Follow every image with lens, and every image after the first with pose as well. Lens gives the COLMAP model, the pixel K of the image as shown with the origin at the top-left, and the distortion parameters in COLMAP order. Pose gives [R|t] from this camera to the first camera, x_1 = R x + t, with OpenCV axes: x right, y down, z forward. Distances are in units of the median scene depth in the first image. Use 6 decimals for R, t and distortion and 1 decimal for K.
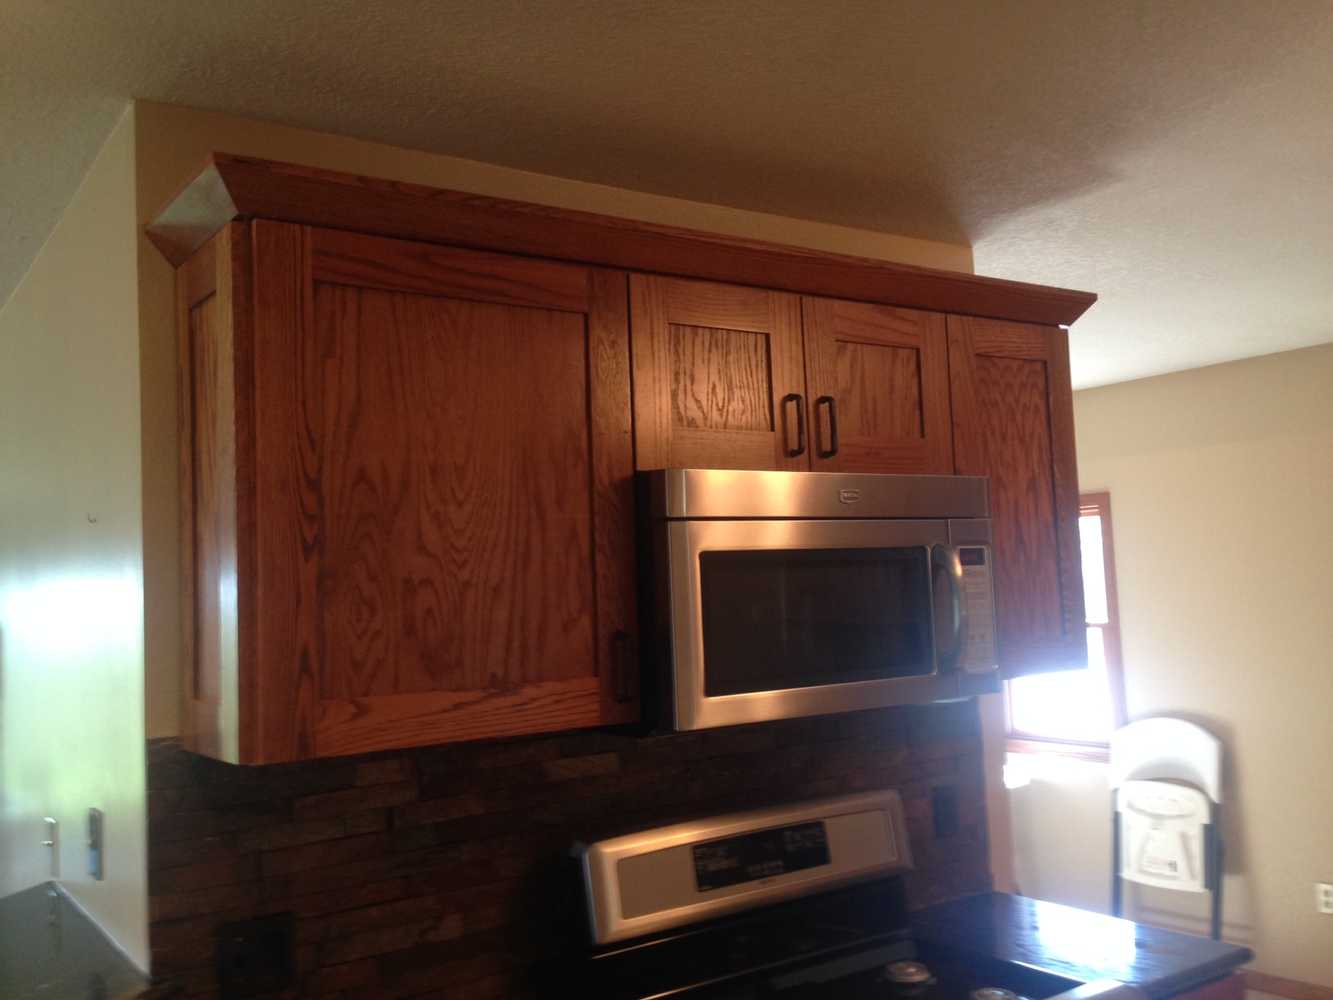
lens RADIAL K [[1217.3, 0, 666.5], [0, 1217.3, 500.0], [0, 0, 1]] dist [0.114664, -0.183304]
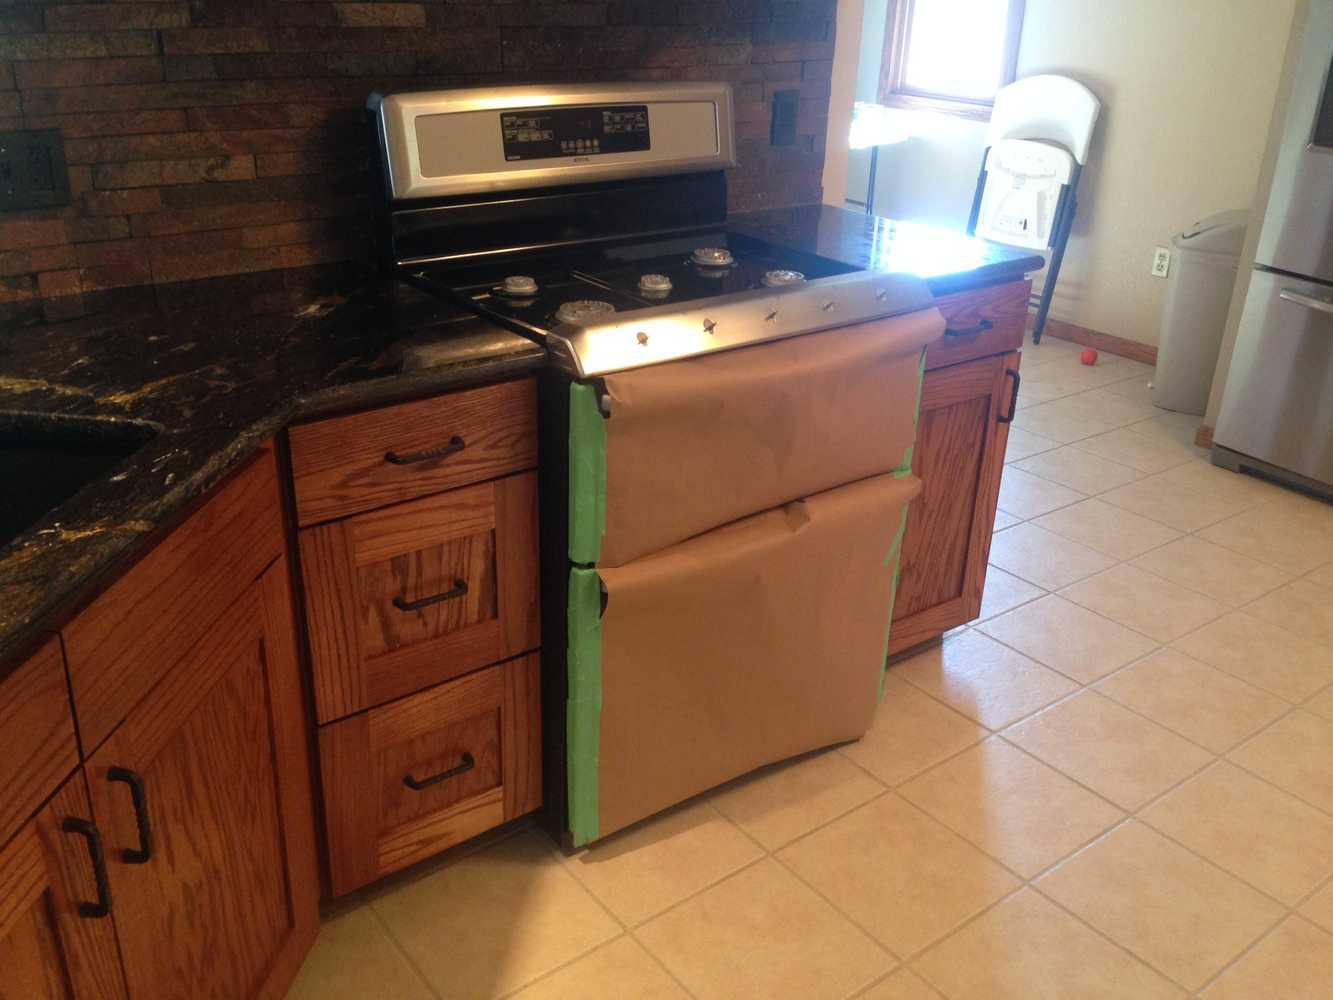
lens RADIAL K [[1217.3, 0, 666.5], [0, 1217.3, 500.0], [0, 0, 1]] dist [0.114664, -0.183304]
pose [[0.995779, 0.044370, 0.080348, 0.080234], [-0.077084, 0.879473, 0.469664, 0.078998], [-0.049825, -0.473875, 0.879181, -0.002232]]
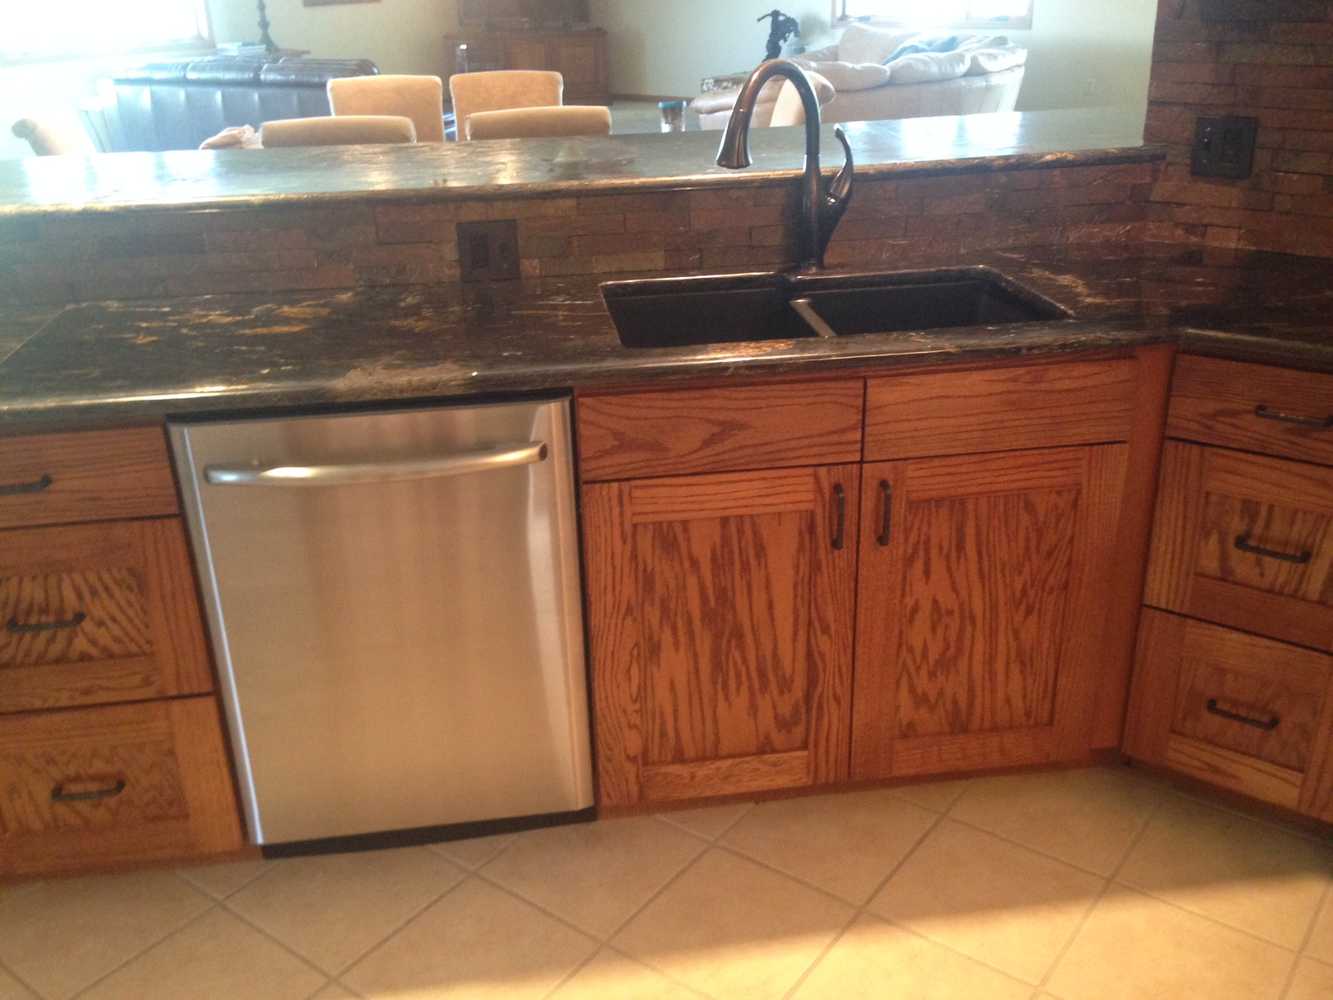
lens RADIAL K [[1217.3, 0, 666.5], [0, 1217.3, 500.0], [0, 0, 1]] dist [0.114664, -0.183304]
pose [[0.302243, 0.409854, -0.860621, 0.587437], [0.084335, 0.887808, 0.452420, 0.050721], [0.949493, -0.209321, 0.233768, 0.061620]]
